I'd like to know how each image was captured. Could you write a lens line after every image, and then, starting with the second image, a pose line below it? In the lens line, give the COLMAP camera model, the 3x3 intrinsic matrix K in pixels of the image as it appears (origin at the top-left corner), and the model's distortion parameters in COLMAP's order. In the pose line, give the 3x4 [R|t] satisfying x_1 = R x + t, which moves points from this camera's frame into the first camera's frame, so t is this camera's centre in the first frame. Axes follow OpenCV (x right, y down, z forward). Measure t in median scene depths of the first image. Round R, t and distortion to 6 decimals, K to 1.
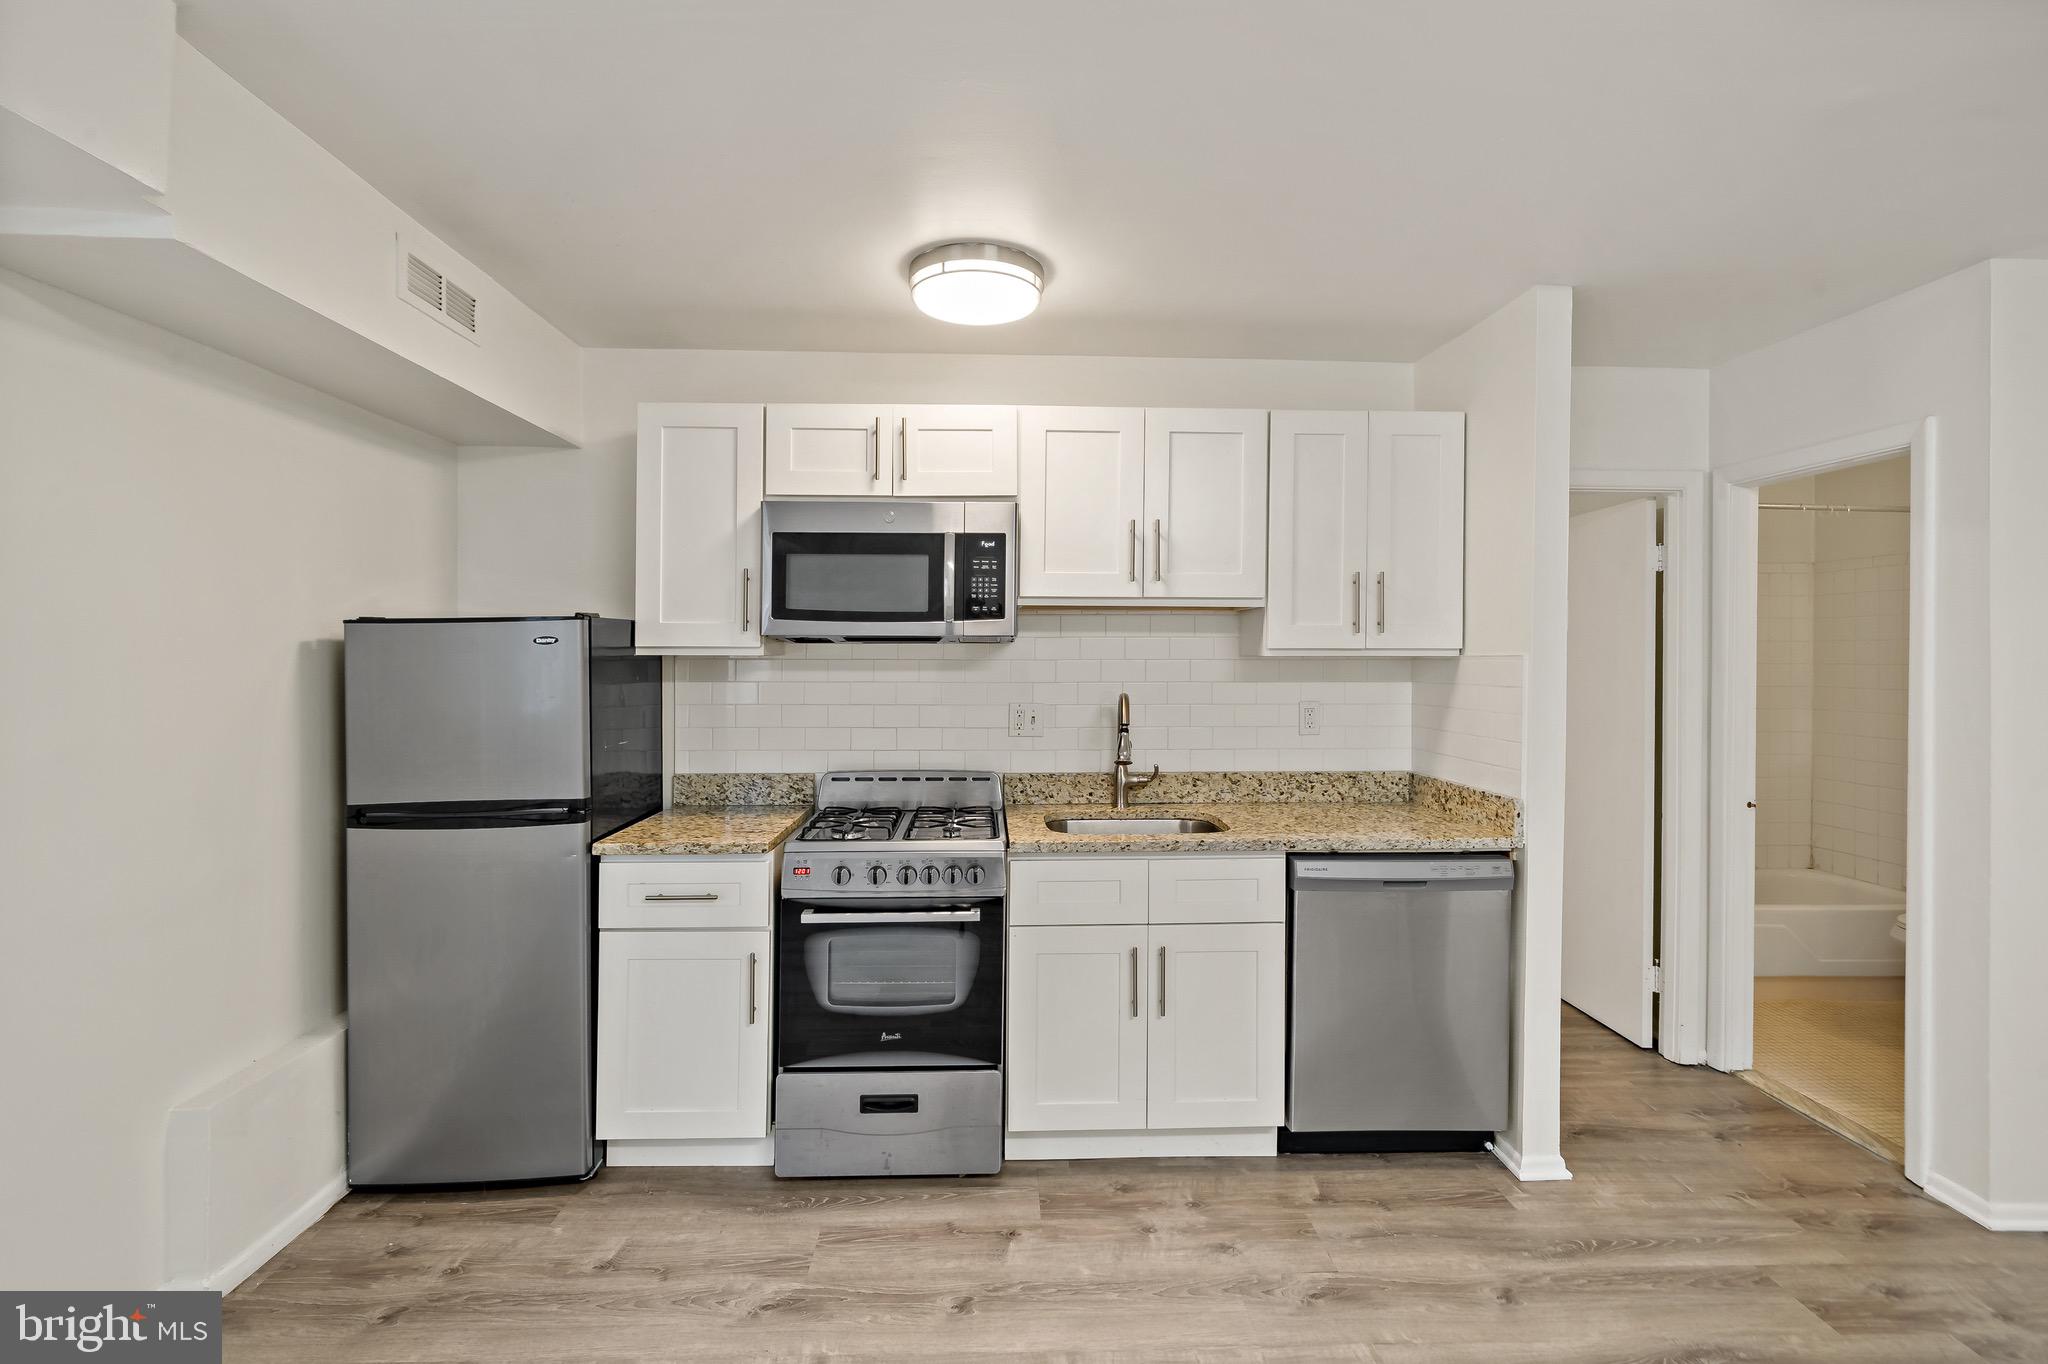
lens RADIAL K [[917.9, 0, 1050.9], [0, 917.9, 676.0], [0, 0, 1]] dist [0.000390, -0.000069]
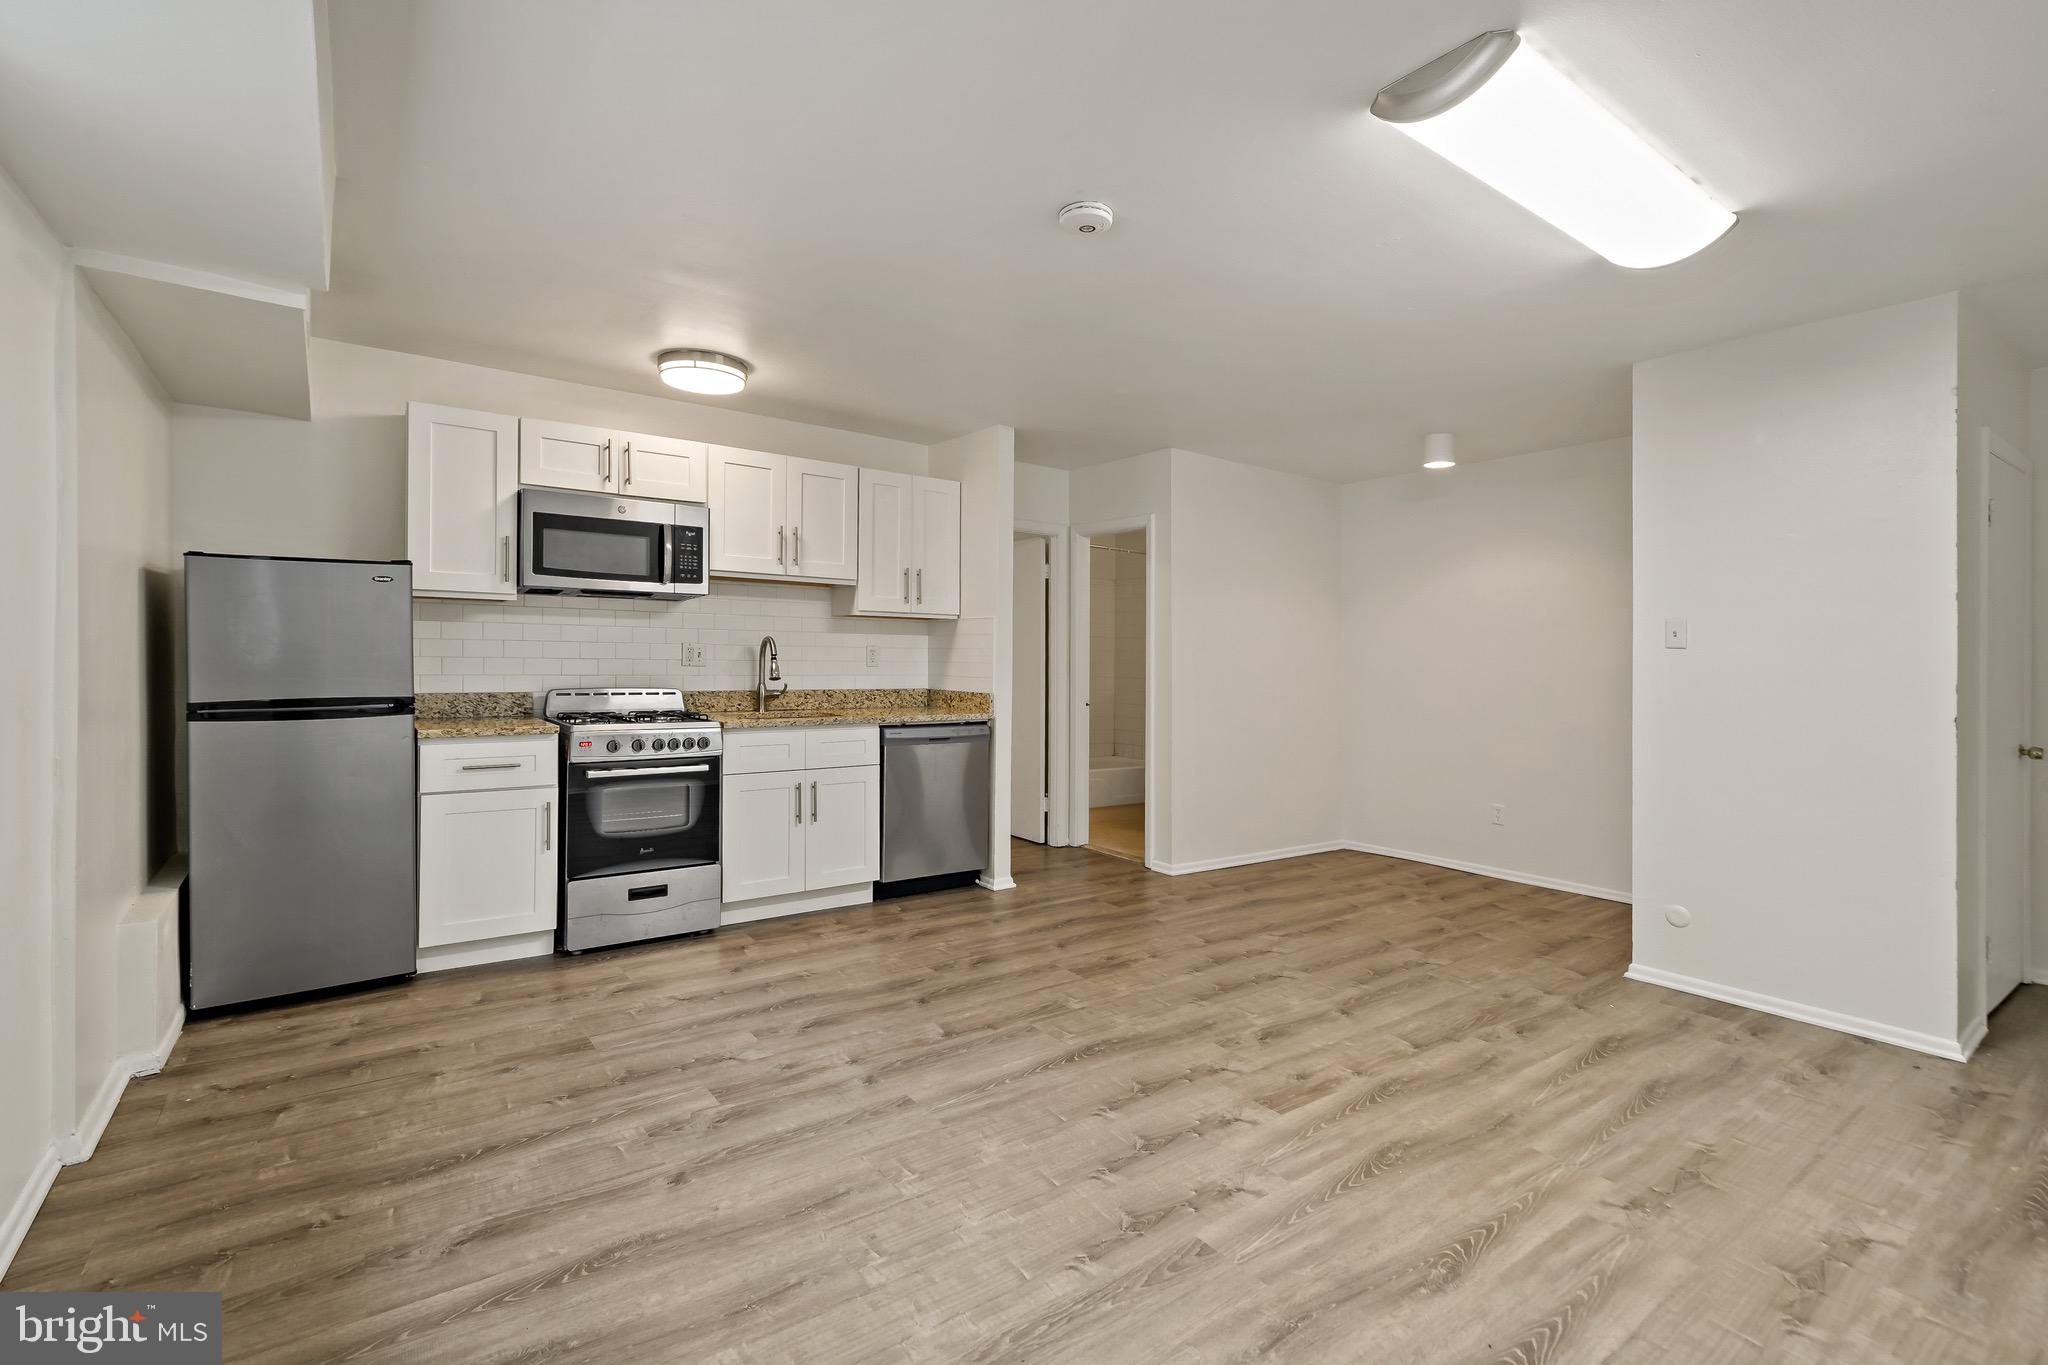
lens RADIAL K [[843.9, 0, 1072.5], [0, 843.9, 692.0], [0, 0, 1]] dist [0.001613, 0.000116]
pose [[0.803609, -0.021906, 0.594754, -0.394010], [0.003070, 0.999462, 0.032664, 0.074754], [-0.595150, -0.024424, 0.803244, -0.502650]]
